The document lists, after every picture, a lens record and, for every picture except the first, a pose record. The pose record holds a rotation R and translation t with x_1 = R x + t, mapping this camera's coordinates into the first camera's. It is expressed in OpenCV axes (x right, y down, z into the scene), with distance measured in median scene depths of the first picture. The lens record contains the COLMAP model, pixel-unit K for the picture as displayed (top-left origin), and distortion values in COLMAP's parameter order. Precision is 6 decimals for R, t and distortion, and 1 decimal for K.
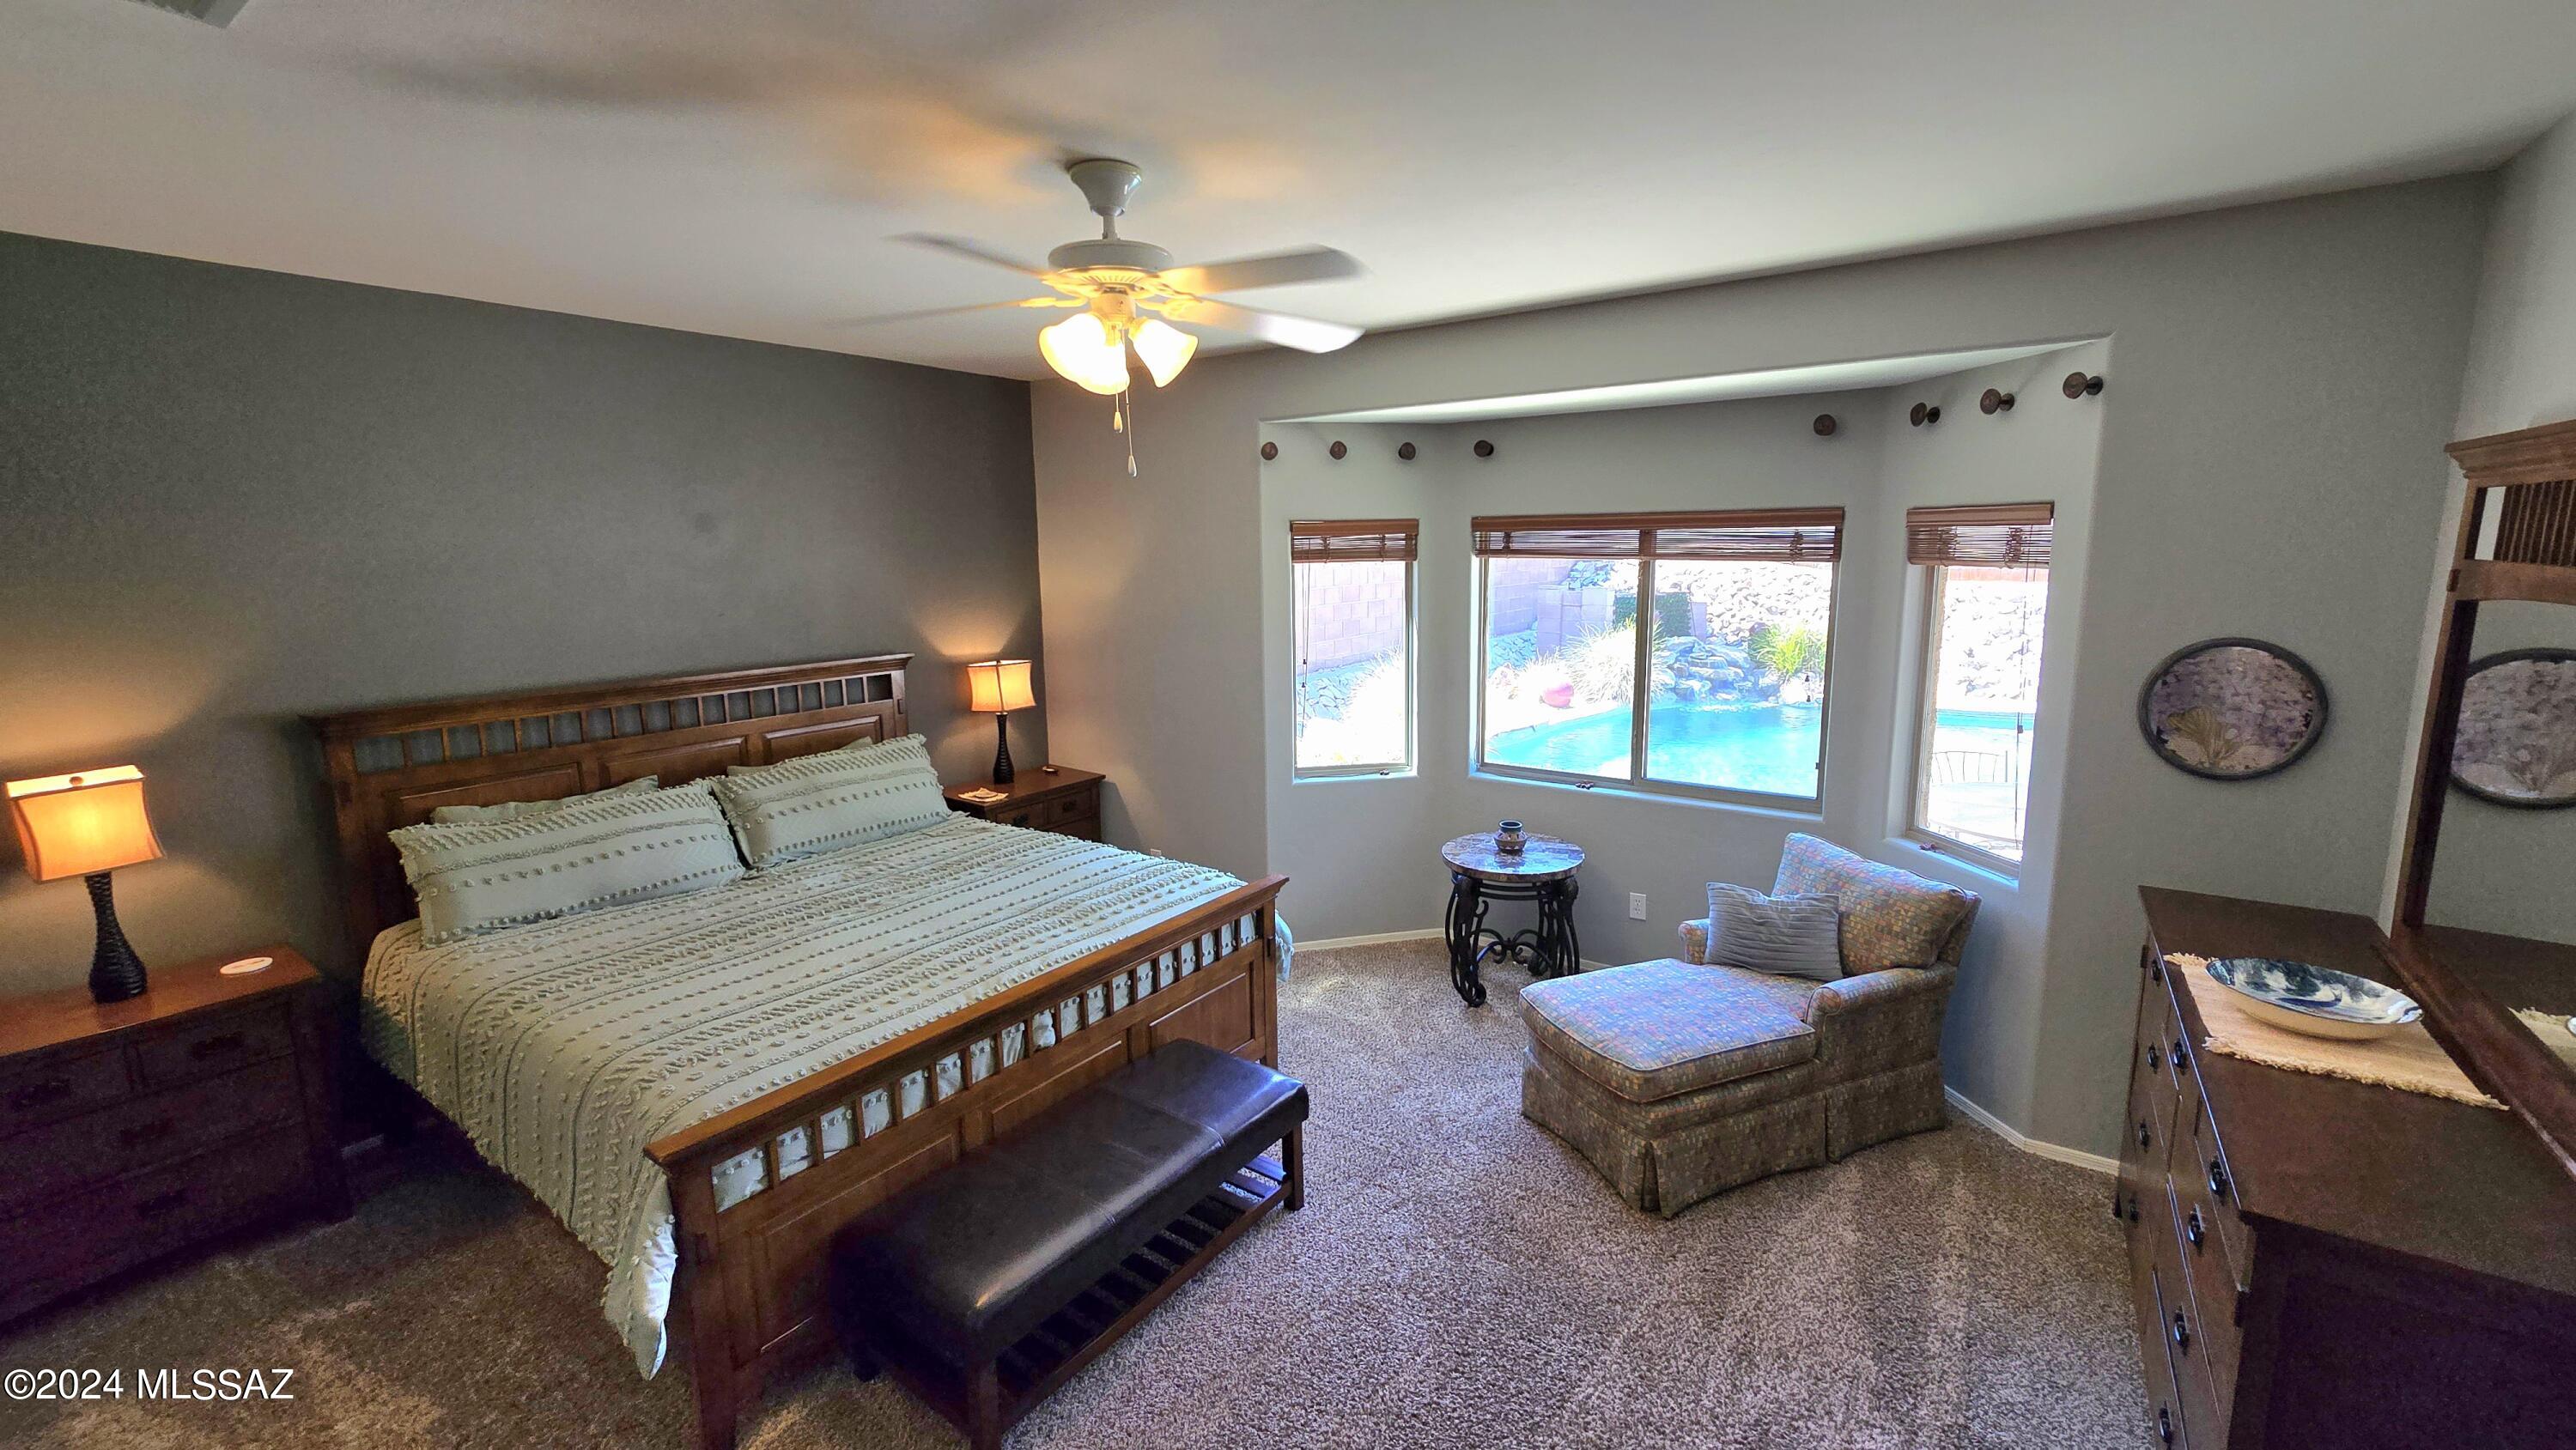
lens RADIAL K [[1058.0, 0, 1251.0], [0, 1058.0, 716.6], [0, 0, 1]] dist [0.000942, -0.000272]
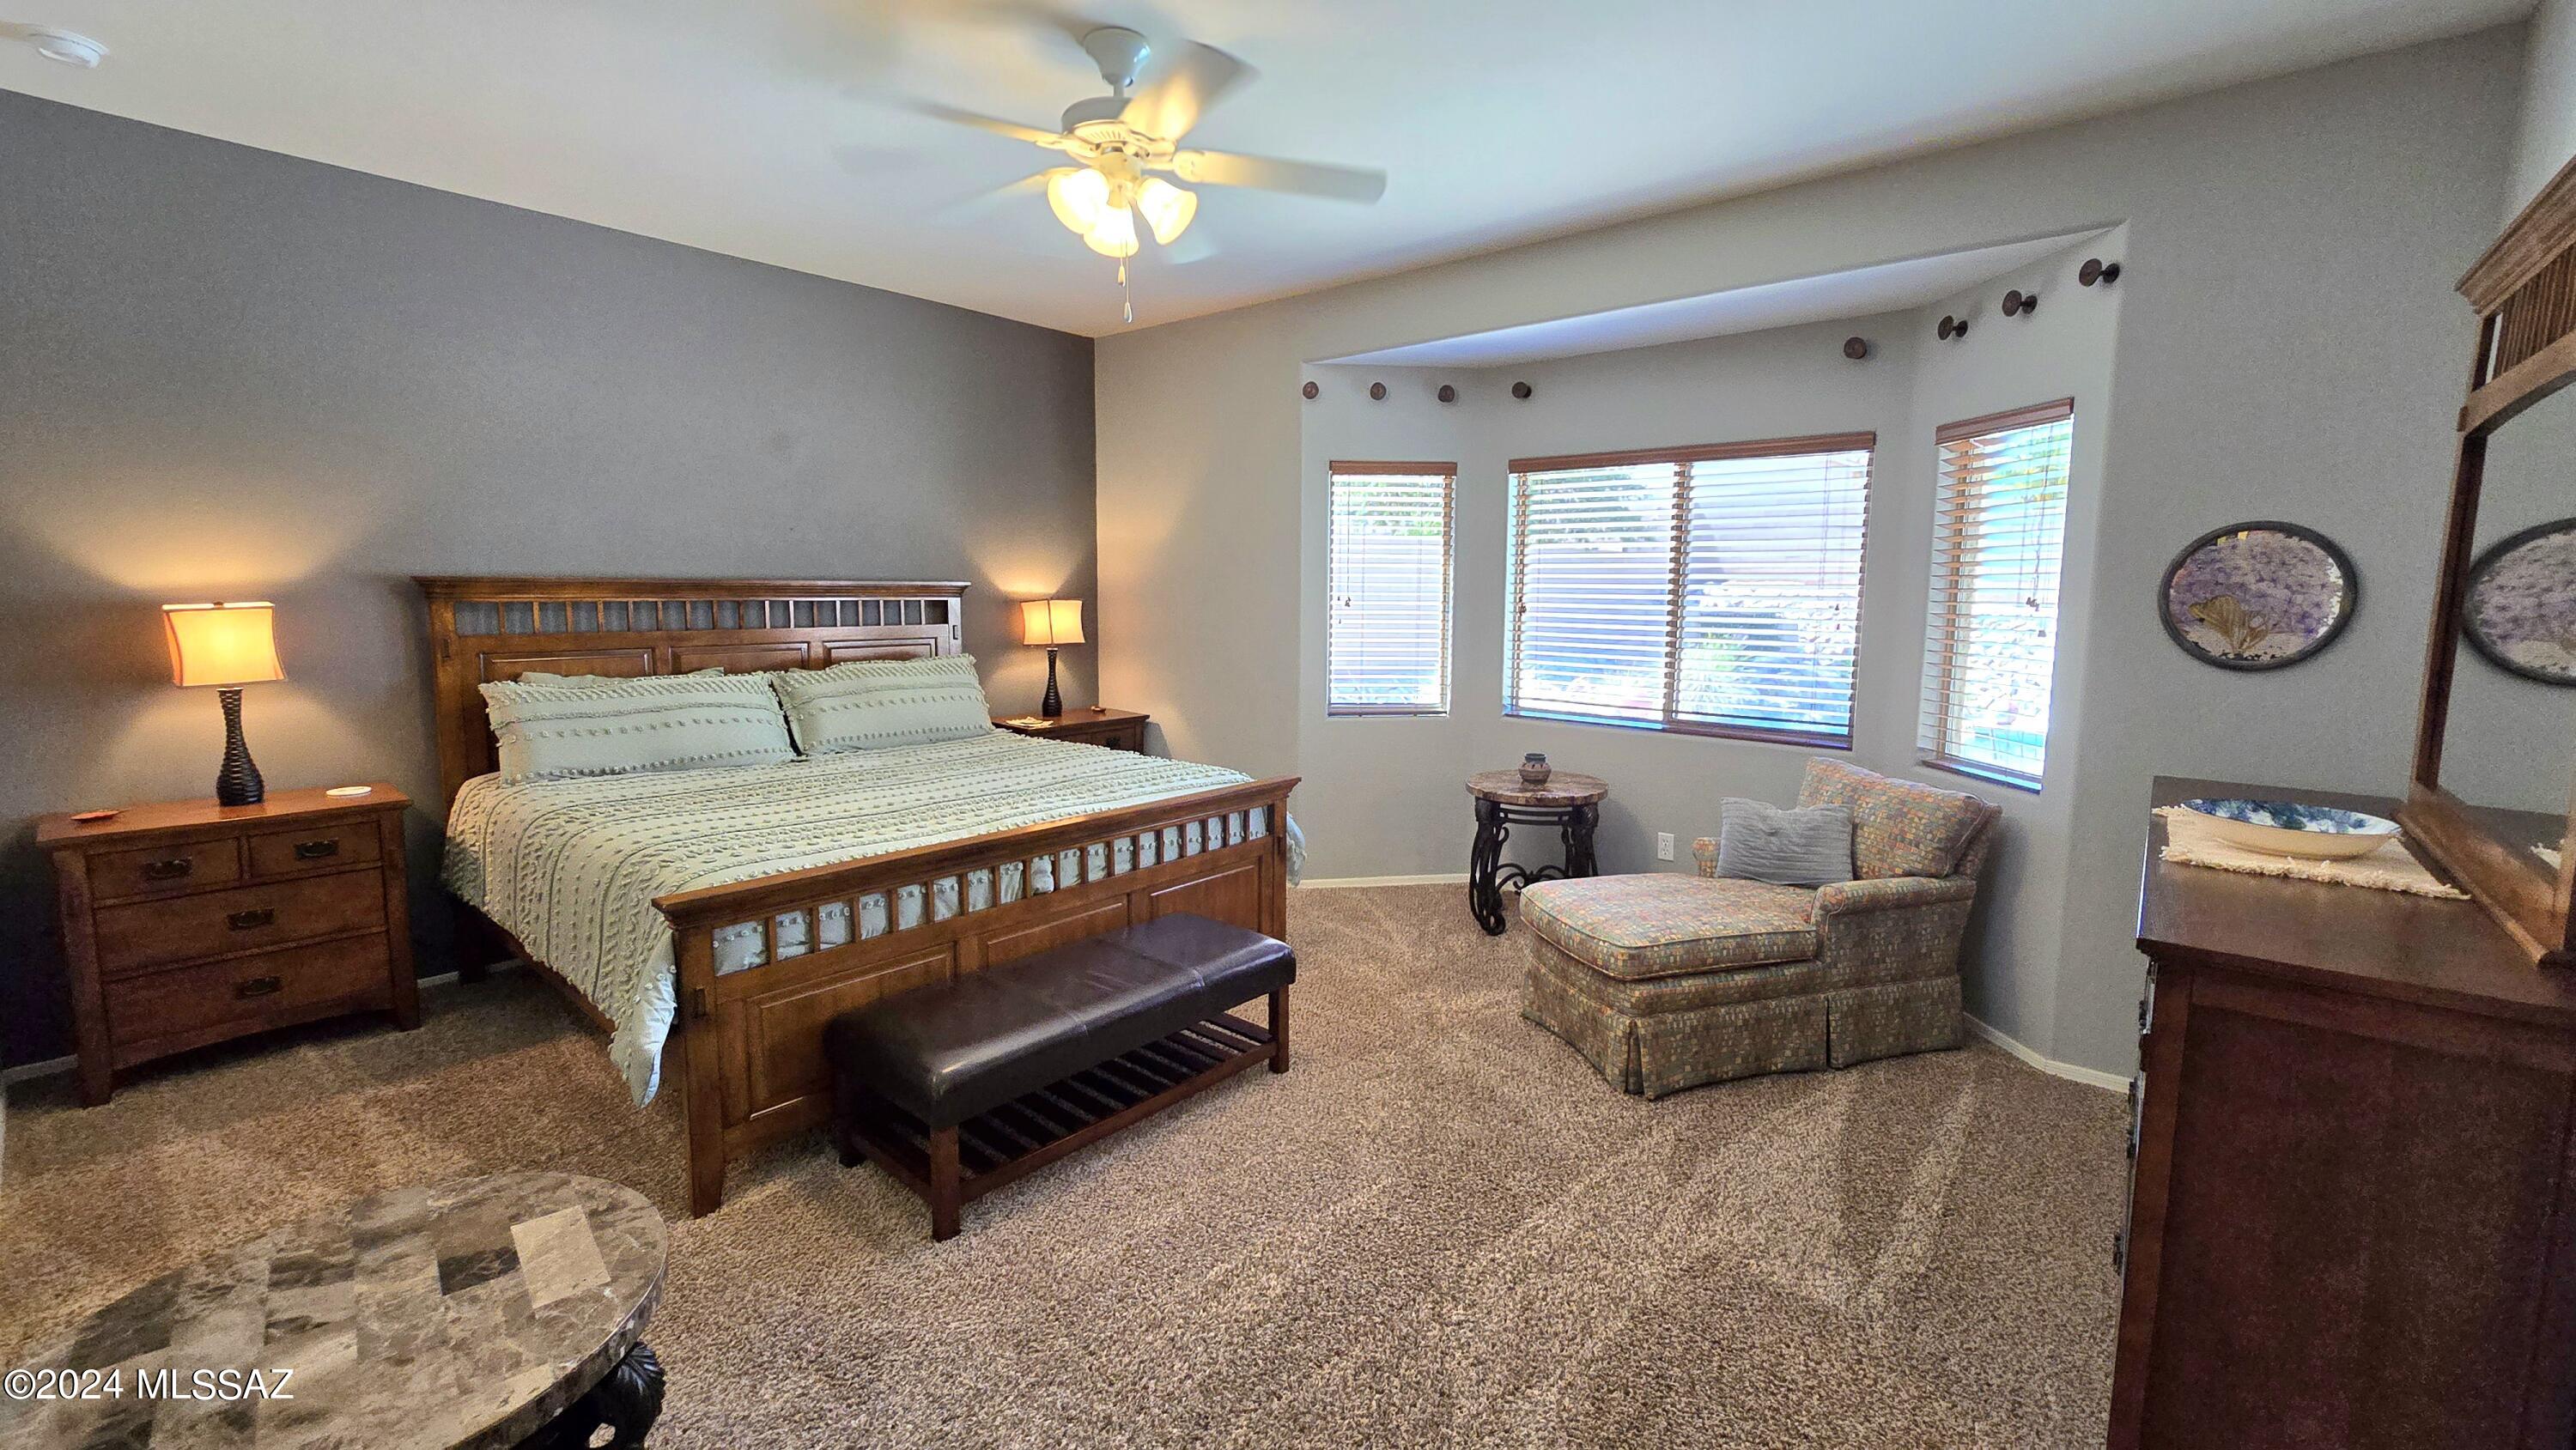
lens RADIAL K [[1058.0, 0, 1253.6], [0, 1058.0, 707.9], [0, 0, 1]] dist [0.000942, -0.000272]
pose [[0.995746, 0.035599, -0.084984, 0.090524], [-0.039329, 0.998317, -0.042624, 0.158253], [0.083323, 0.045785, 0.995470, -0.033198]]
